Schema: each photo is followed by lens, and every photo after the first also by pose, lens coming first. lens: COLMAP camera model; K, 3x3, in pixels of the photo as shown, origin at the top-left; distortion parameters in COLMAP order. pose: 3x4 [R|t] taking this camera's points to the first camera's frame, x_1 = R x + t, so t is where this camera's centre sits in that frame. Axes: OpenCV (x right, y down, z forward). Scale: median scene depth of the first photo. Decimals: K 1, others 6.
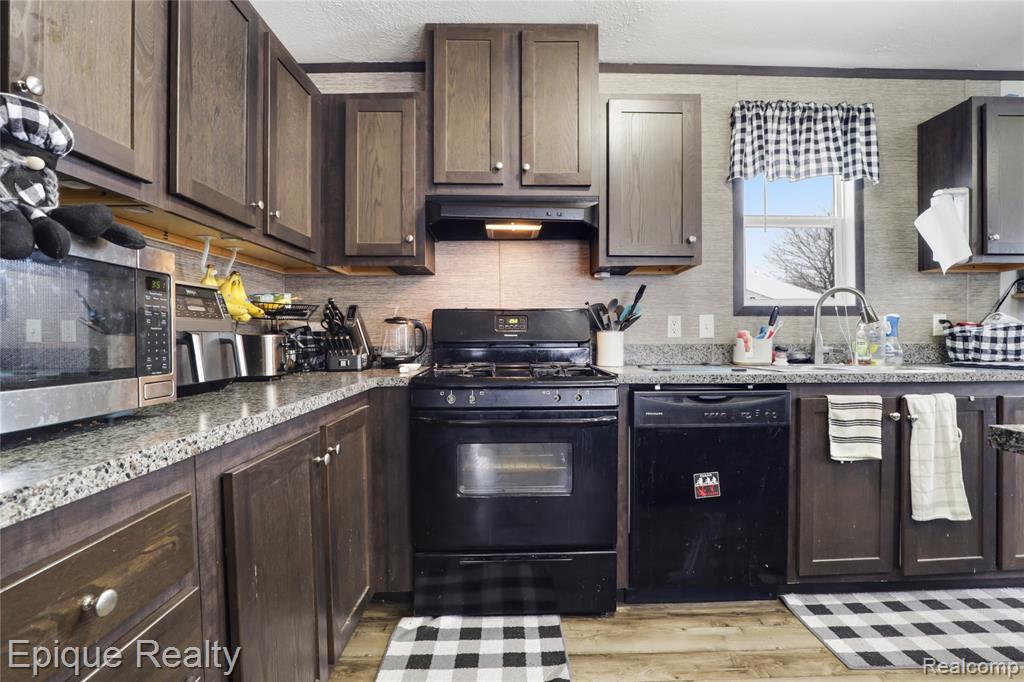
lens RADIAL K [[479.4, 0, 523.5], [0, 479.4, 343.8], [0, 0, 1]] dist [-0.029084, 0.000348]
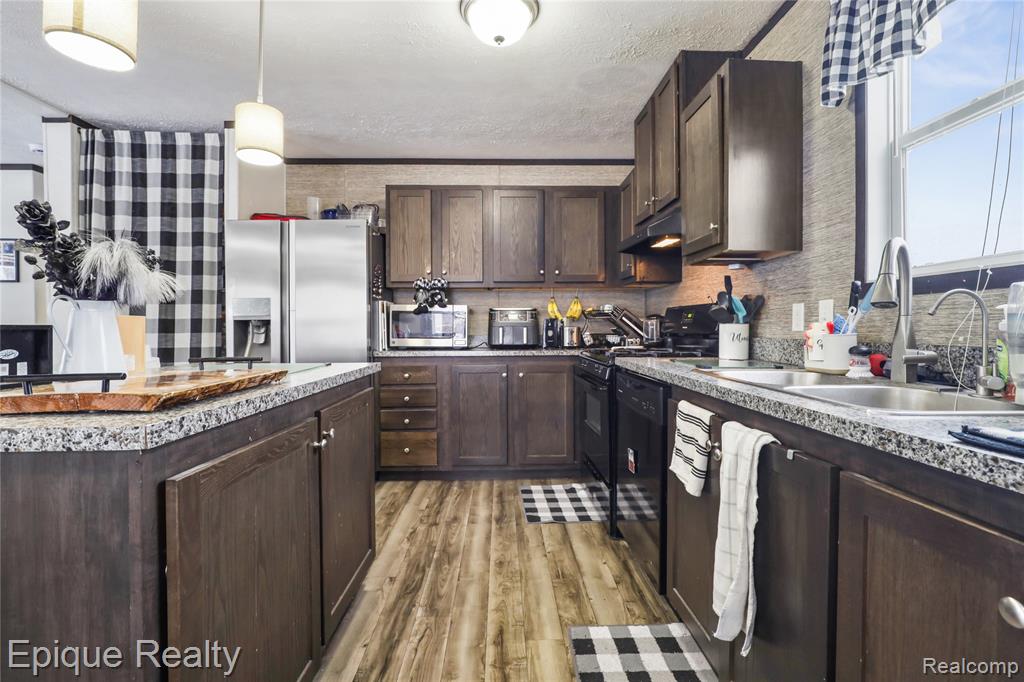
lens RADIAL K [[471.6, 0, 515.4], [0, 471.6, 338.2], [0, 0, 1]] dist [-0.022629, 0.000126]
pose [[0.005162, 0.022656, -0.999730, 1.538282], [-0.011718, 0.999676, 0.022594, -0.018886], [0.999918, 0.011598, 0.005426, 0.732190]]
